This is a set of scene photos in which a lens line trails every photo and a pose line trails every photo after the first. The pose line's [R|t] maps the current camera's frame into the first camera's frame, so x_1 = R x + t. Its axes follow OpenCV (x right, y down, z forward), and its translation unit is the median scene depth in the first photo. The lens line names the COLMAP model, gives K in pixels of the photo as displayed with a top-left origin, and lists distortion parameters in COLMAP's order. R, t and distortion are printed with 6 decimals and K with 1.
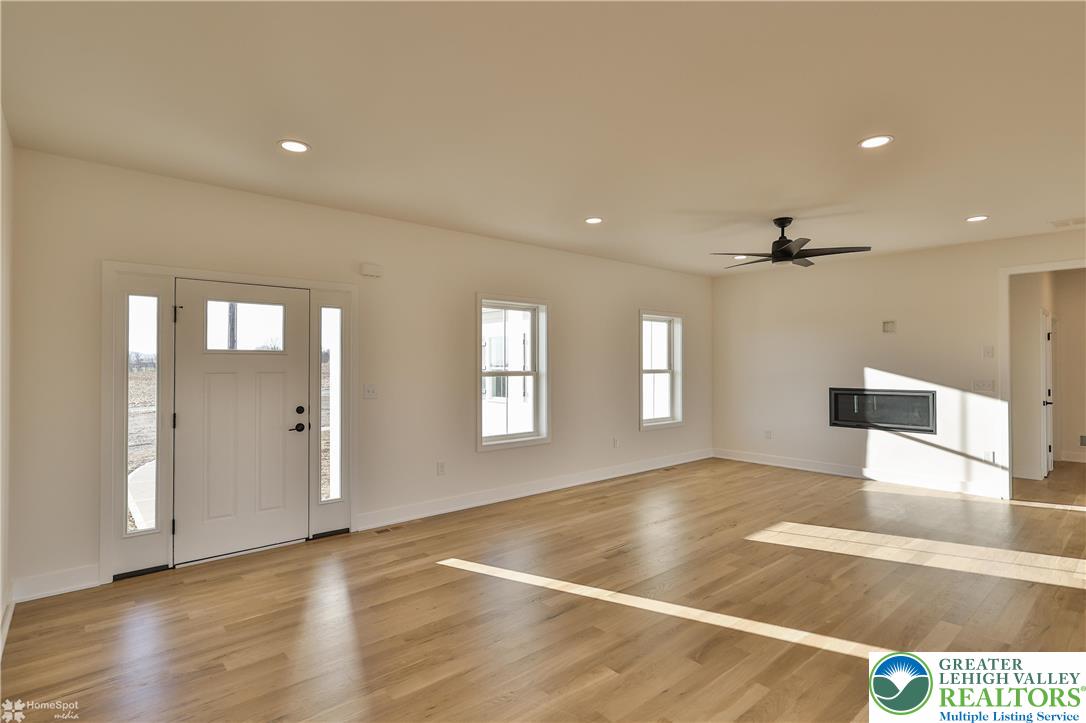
lens RADIAL K [[539.5, 0, 537.9], [0, 539.5, 357.2], [0, 0, 1]] dist [0.001283, -0.000204]
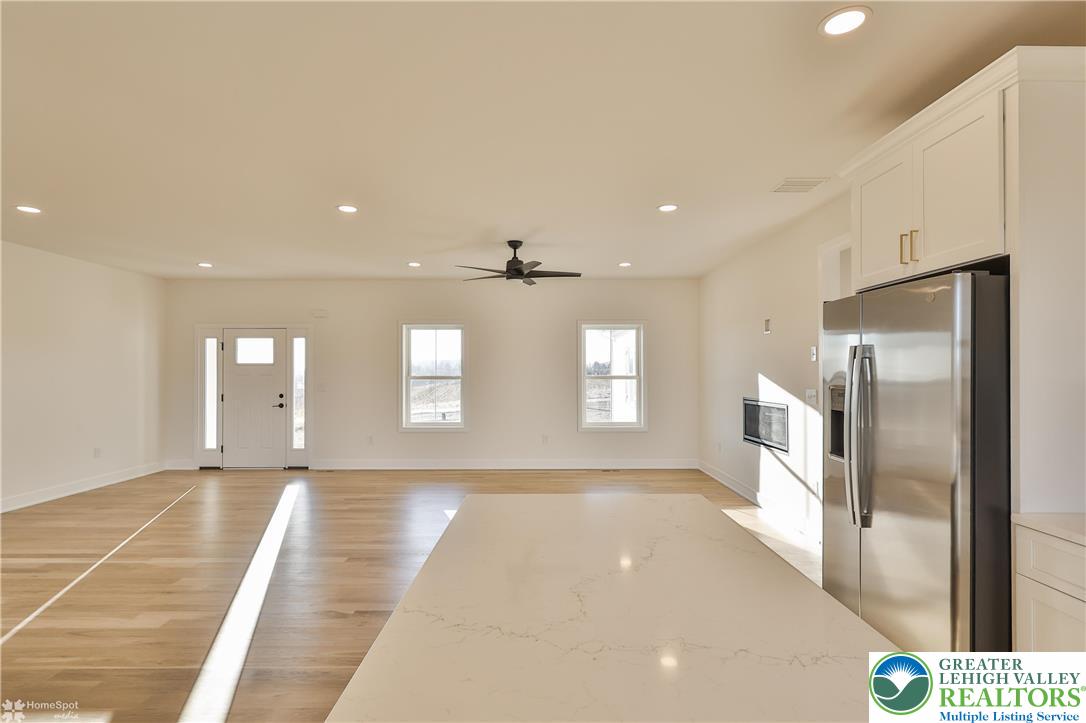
lens RADIAL K [[541.0, 0, 549.0], [0, 541.0, 371.5], [0, 0, 1]] dist [0.002894, 0.000510]
pose [[0.756564, -0.001386, -0.653918, 1.043737], [0.008177, 0.999940, 0.007341, 0.007933], [0.653868, -0.010901, 0.756530, 0.161973]]
